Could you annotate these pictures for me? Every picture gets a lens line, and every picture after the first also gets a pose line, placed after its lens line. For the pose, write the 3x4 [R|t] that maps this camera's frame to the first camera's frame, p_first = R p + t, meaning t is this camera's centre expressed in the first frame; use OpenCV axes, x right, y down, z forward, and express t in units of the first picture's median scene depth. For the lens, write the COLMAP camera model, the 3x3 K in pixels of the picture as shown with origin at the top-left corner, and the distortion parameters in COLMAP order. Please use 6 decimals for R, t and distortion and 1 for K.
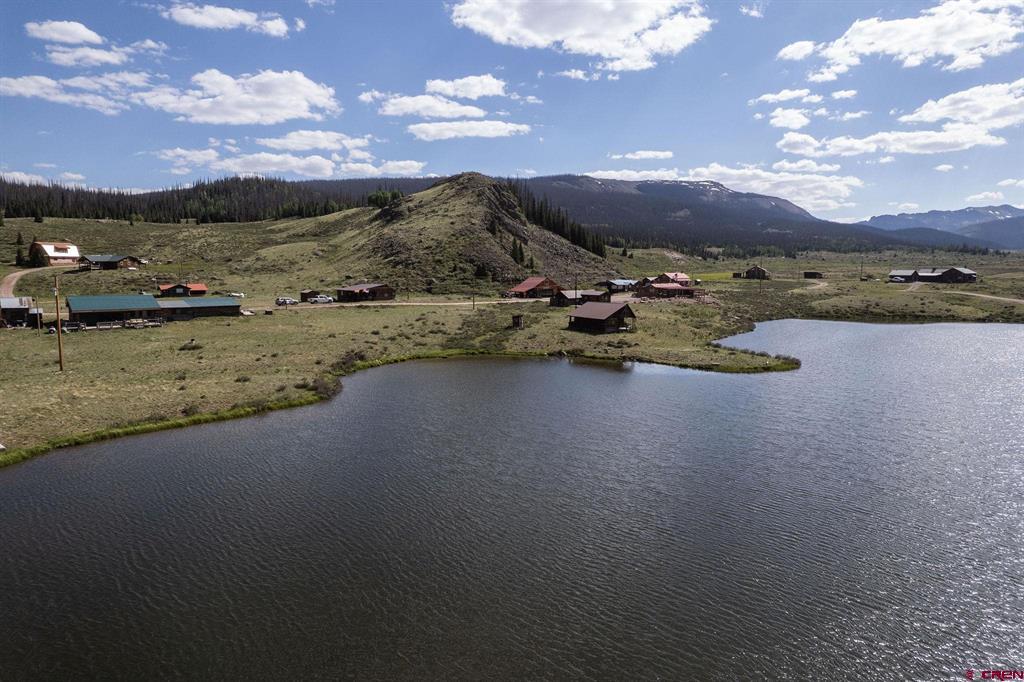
lens RADIAL K [[653.4, 0, 512.0], [0, 653.4, 341.0], [0, 0, 1]] dist [-0.076214, 0.066967]
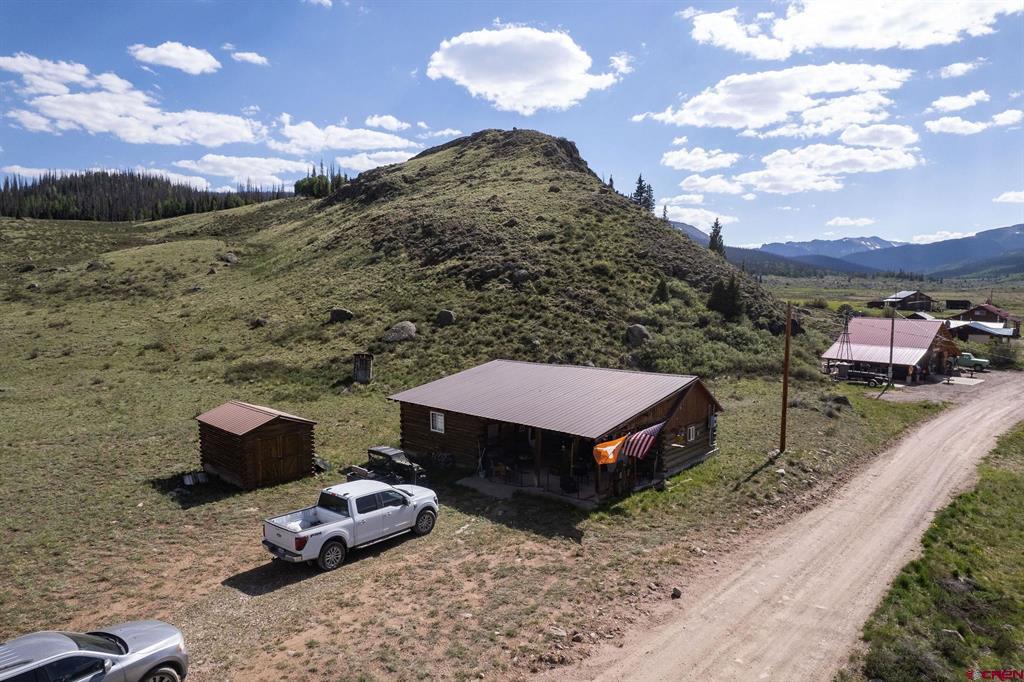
lens RADIAL K [[653.4, 0, 512.0], [0, 653.4, 341.0], [0, 0, 1]] dist [-0.076214, 0.066967]
pose [[0.988465, -0.002655, 0.151426, -0.134188], [0.007899, 0.999389, -0.034046, -0.045207], [-0.151243, 0.034849, 0.987882, 0.406828]]
